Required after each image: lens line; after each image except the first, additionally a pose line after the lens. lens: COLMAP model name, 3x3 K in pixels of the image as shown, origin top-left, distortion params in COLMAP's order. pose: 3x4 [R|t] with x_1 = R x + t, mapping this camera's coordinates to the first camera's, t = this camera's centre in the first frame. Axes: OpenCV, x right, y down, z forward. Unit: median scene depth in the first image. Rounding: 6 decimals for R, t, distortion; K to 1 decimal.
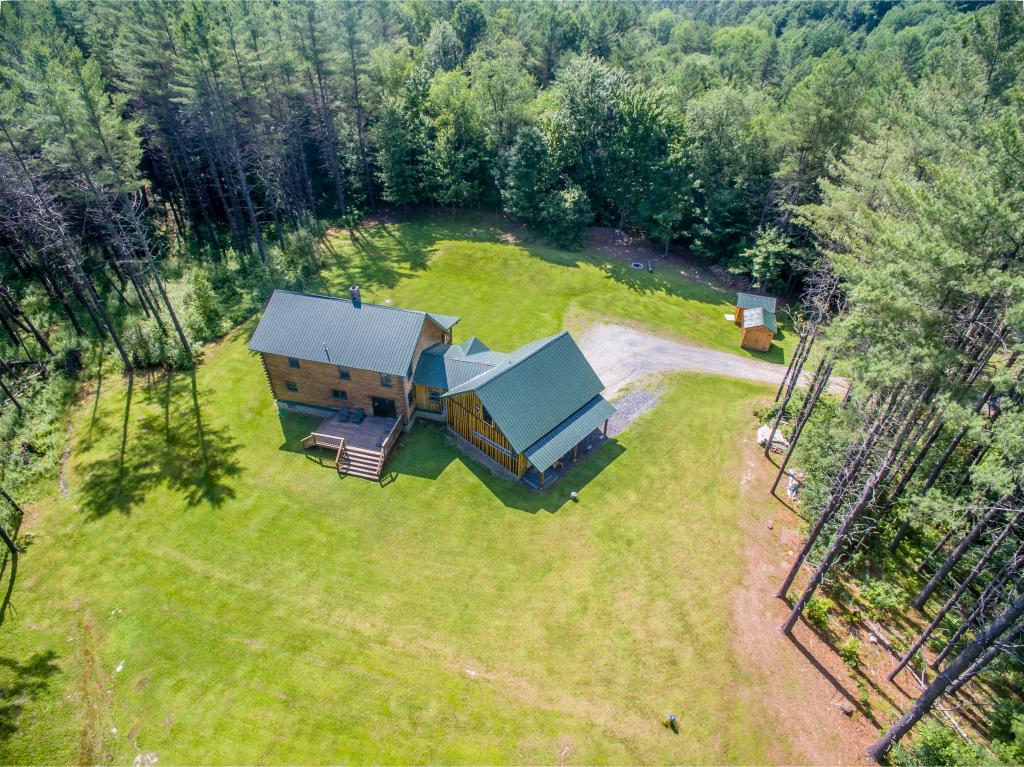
lens RADIAL K [[586.4, 0, 493.3], [0, 586.4, 401.4], [0, 0, 1]] dist [0.002485, -0.001461]
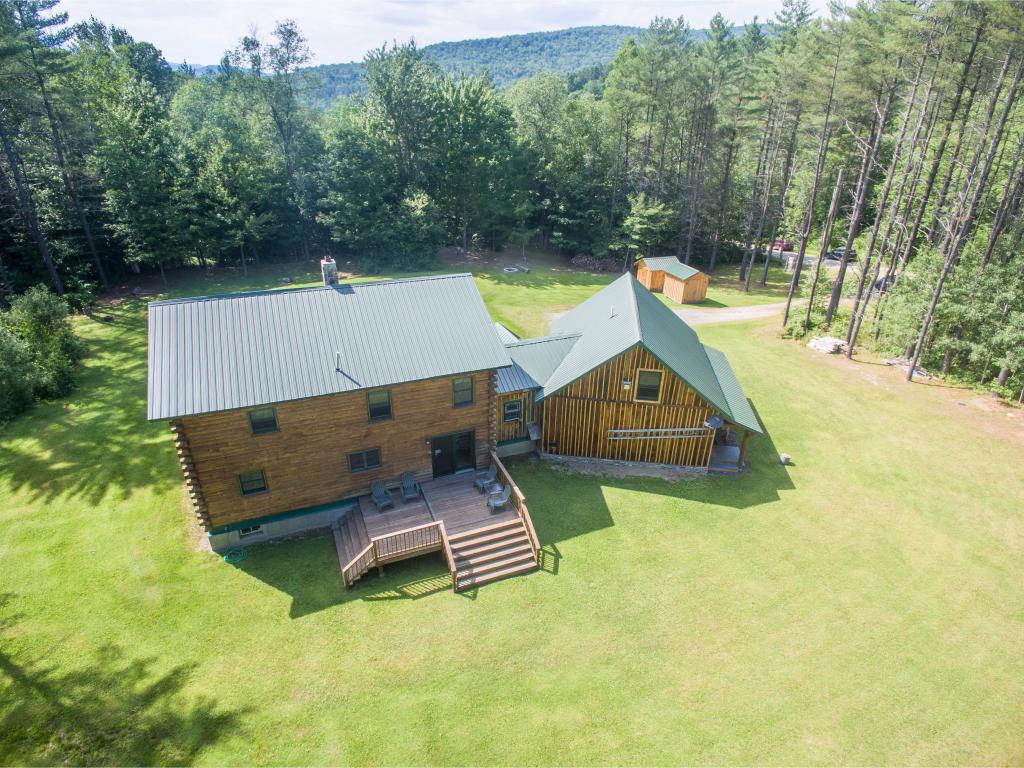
lens RADIAL K [[586.4, 0, 493.3], [0, 586.4, 401.9], [0, 0, 1]] dist [0.002485, -0.001461]
pose [[0.799086, -0.271640, 0.536353, -0.377262], [0.378671, 0.920322, -0.098060, 0.029601], [-0.466980, 0.281460, 0.838278, 0.442336]]
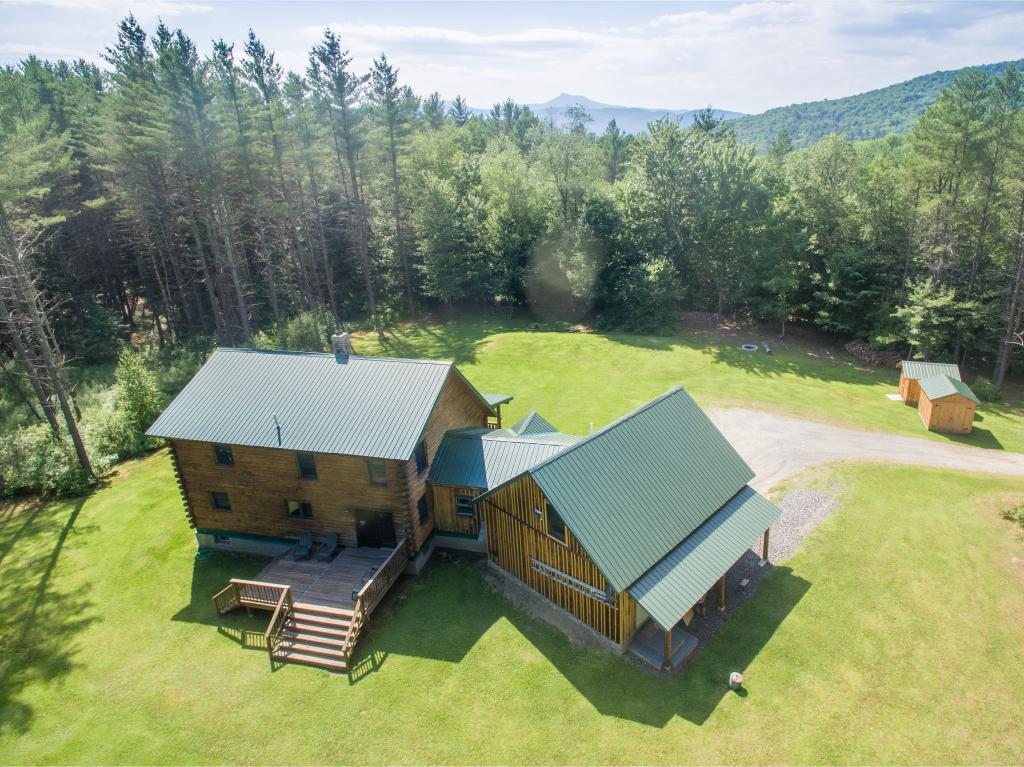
lens RADIAL K [[621.5, 0, 579.5], [0, 621.5, 352.0], [0, 0, 1]] dist [0.009780, 0.002001]
pose [[0.998814, -0.038953, 0.029204, 0.000636], [0.046740, 0.935072, -0.351363, 0.062234], [-0.013621, 0.352311, 0.935784, 0.320719]]
